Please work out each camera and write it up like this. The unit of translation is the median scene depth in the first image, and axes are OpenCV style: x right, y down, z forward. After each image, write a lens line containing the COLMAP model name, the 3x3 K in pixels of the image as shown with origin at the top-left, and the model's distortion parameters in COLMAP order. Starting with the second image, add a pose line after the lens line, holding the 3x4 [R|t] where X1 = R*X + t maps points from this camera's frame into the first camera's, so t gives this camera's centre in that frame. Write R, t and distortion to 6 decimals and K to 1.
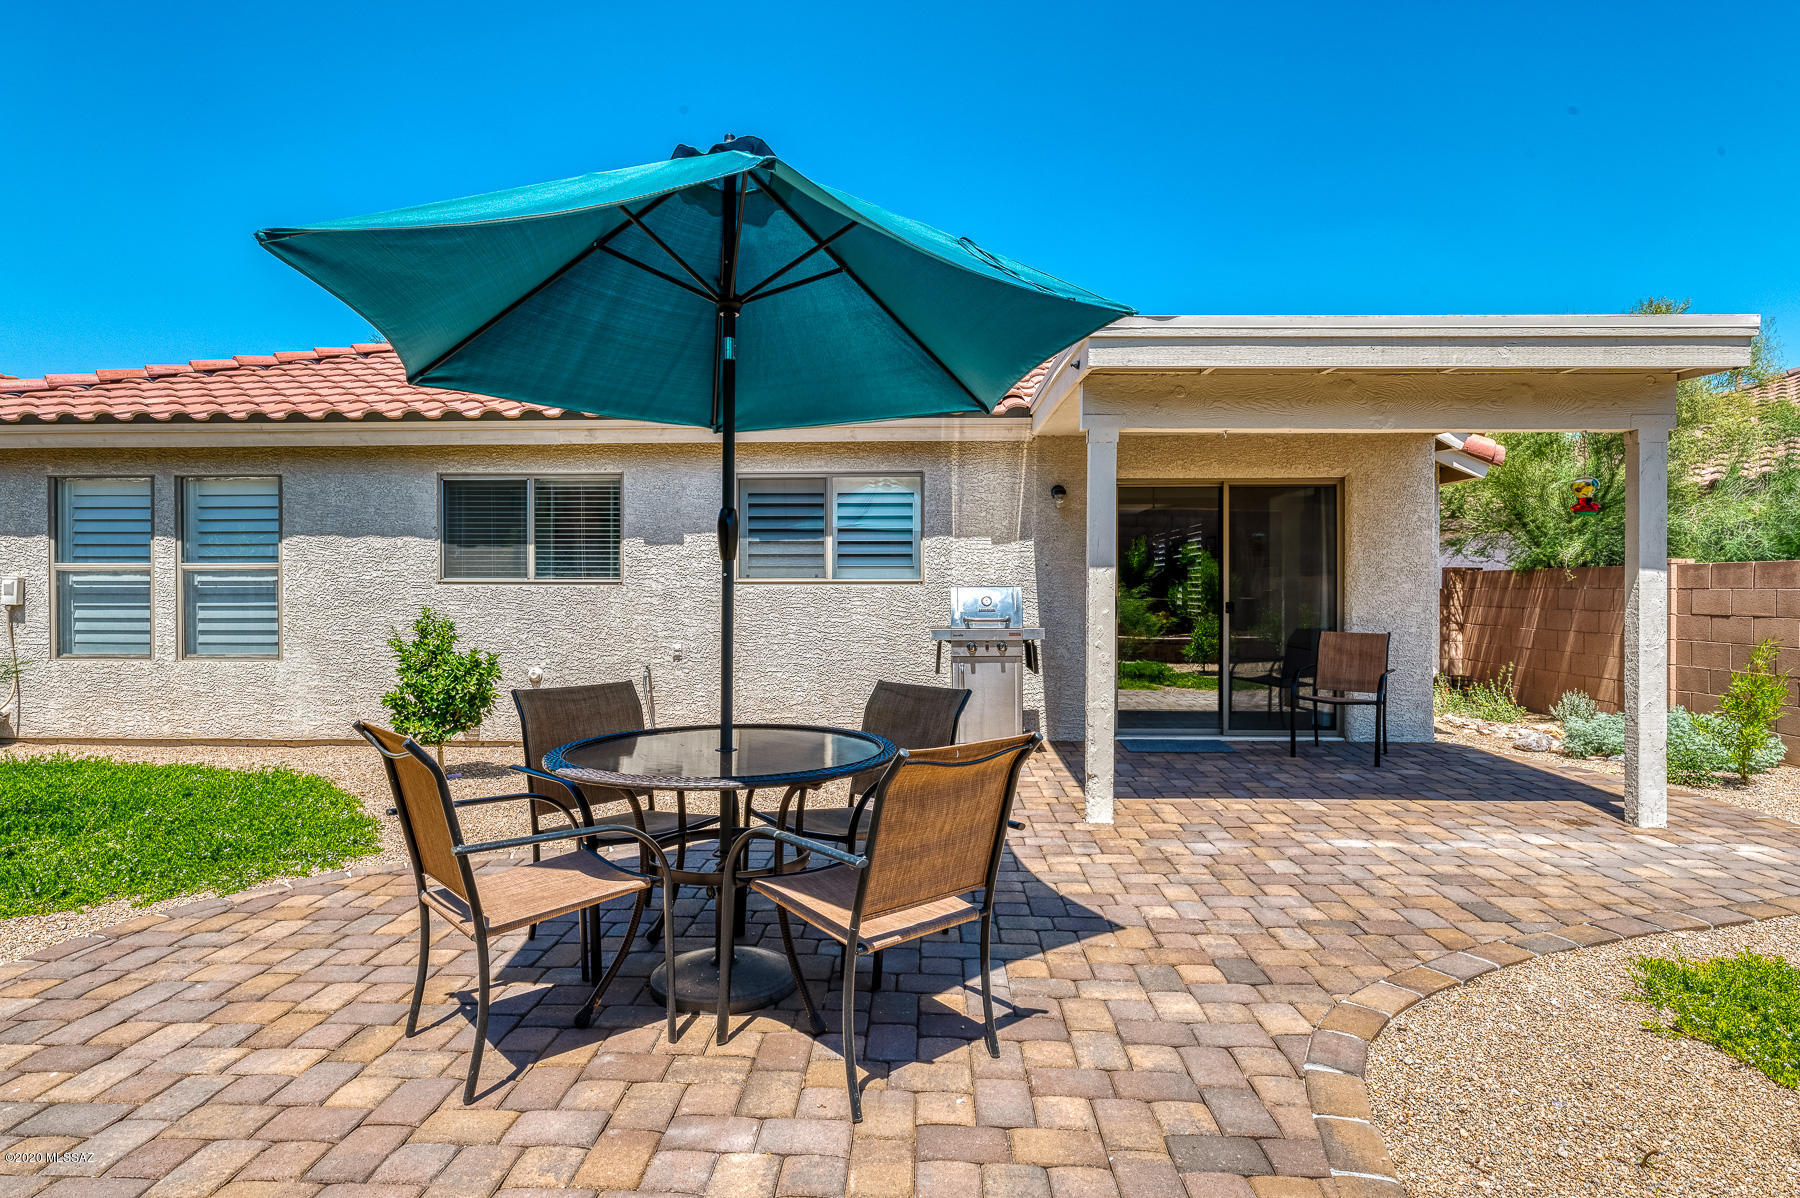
lens RADIAL K [[930.5, 0, 893.1], [0, 930.5, 595.1], [0, 0, 1]] dist [-0.003863, -0.000039]
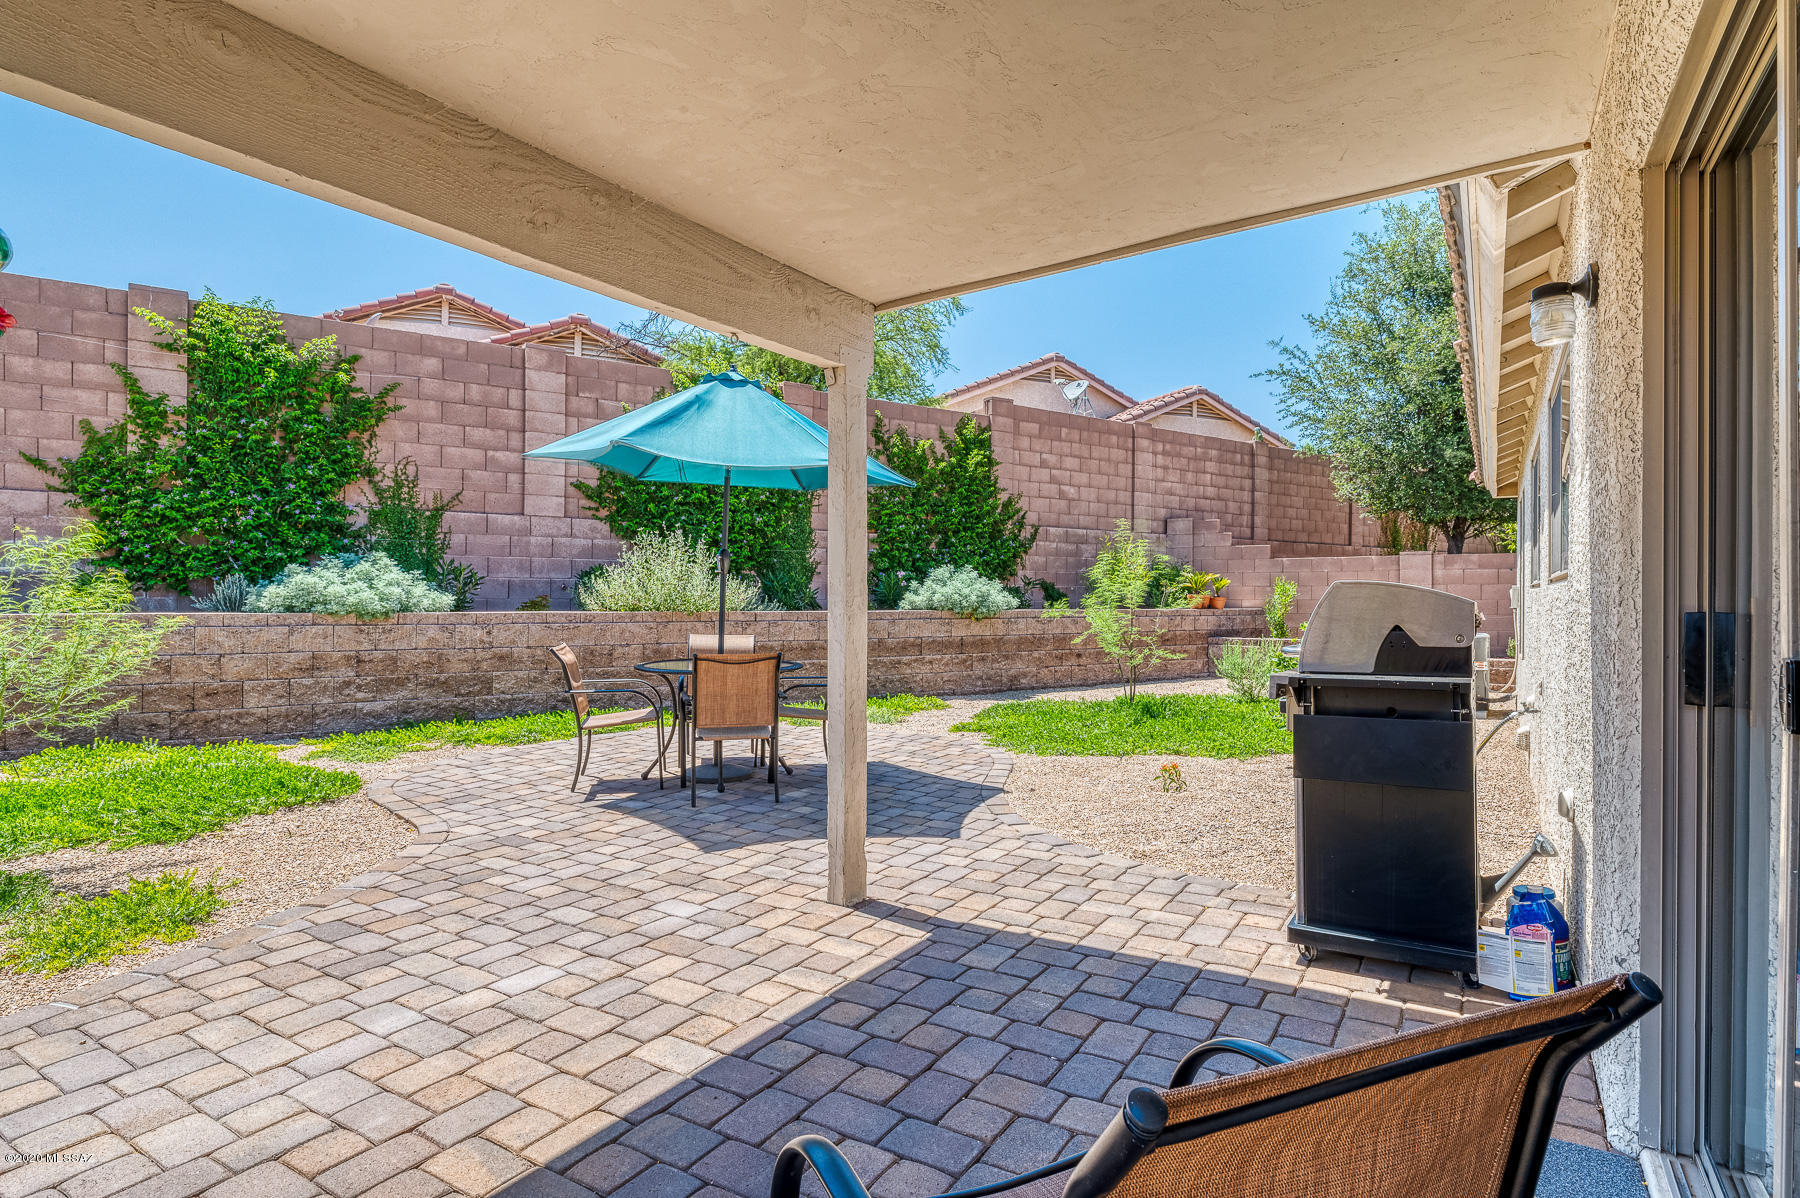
lens RADIAL K [[930.5, 0, 893.4], [0, 930.5, 598.4], [0, 0, 1]] dist [-0.003863, -0.000039]
pose [[-0.495303, -0.000044, -0.868720, 0.575088], [-0.013211, 0.999885, 0.007482, -0.002139], [0.868620, 0.015183, -0.495246, 0.952532]]
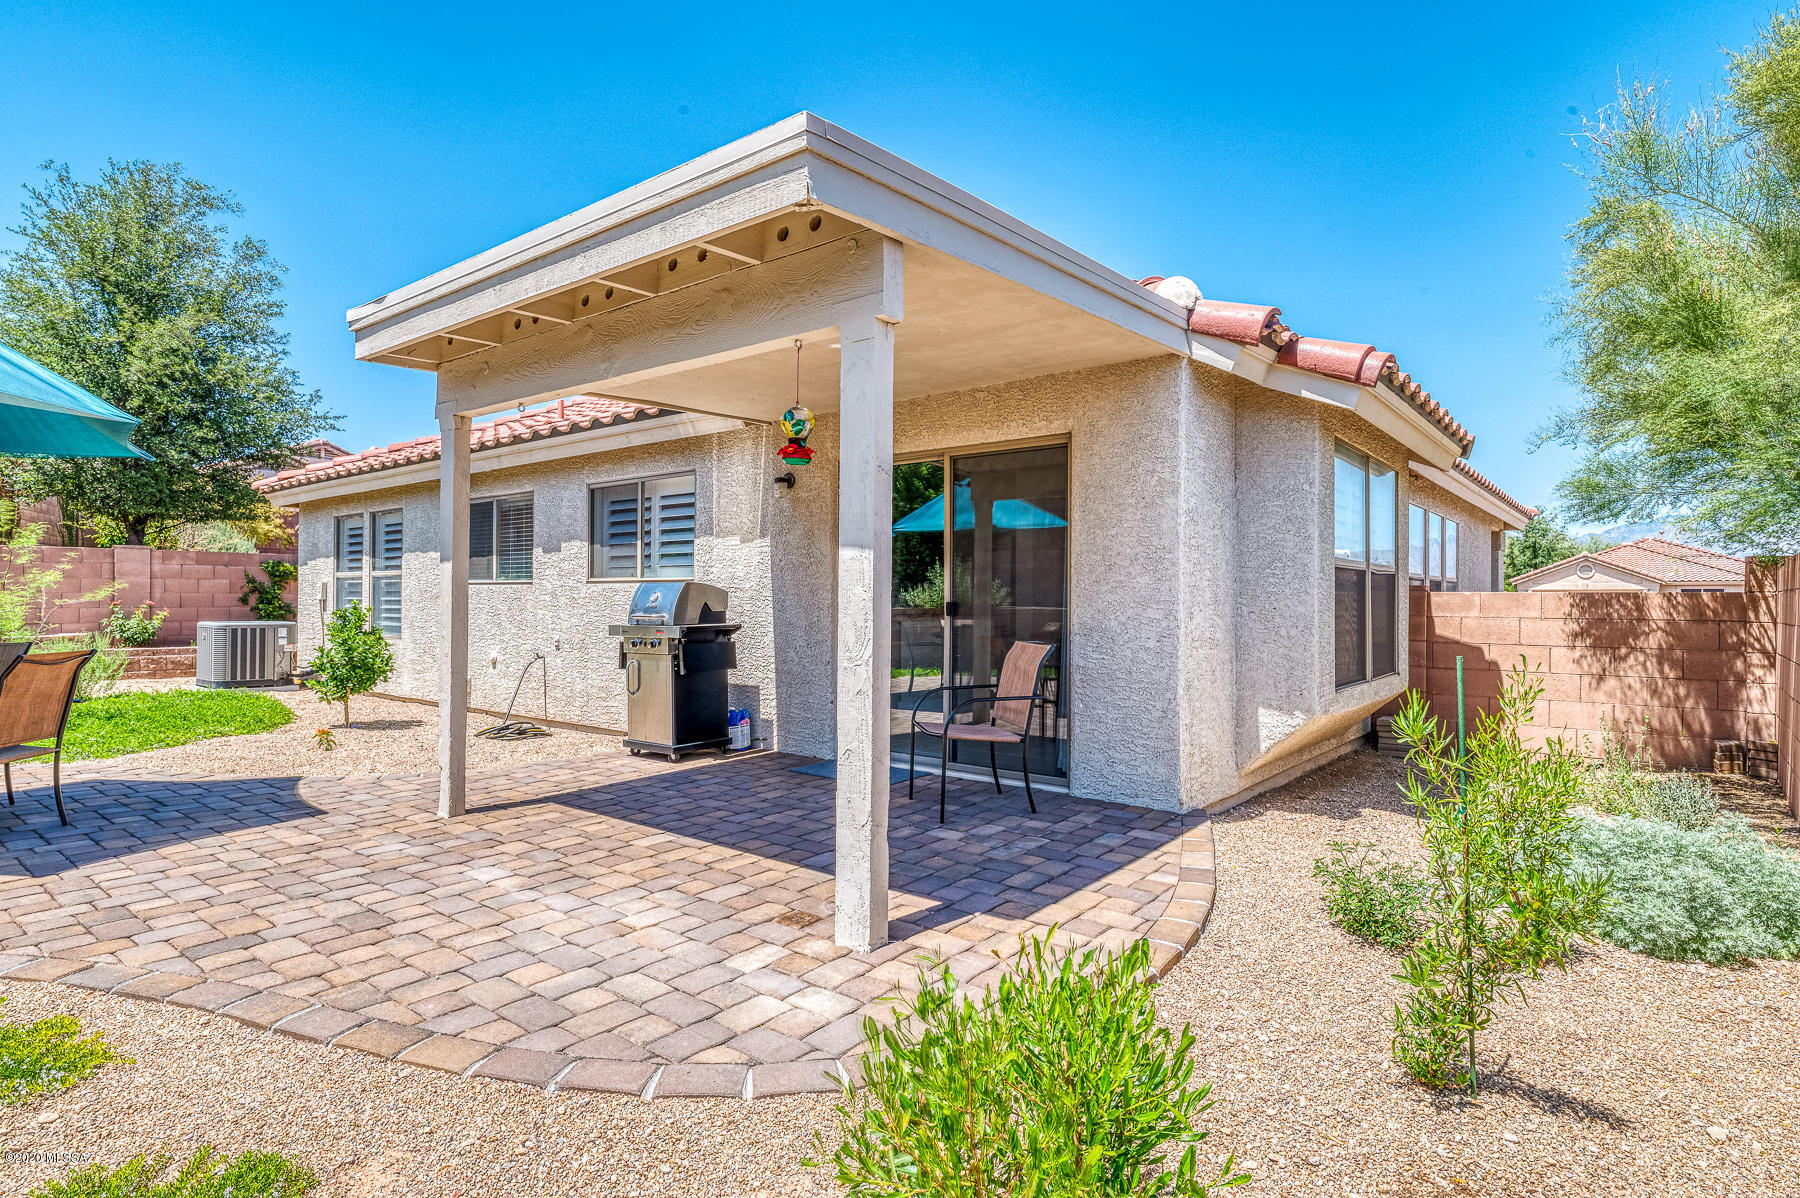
lens RADIAL K [[930.5, 0, 896.9], [0, 930.5, 591.8], [0, 0, 1]] dist [-0.003863, -0.000039]
pose [[0.804714, -0.000764, -0.593662, 0.806764], [-0.011193, 0.999802, -0.016459, 0.012207], [0.593557, 0.019889, 0.804546, 0.332429]]
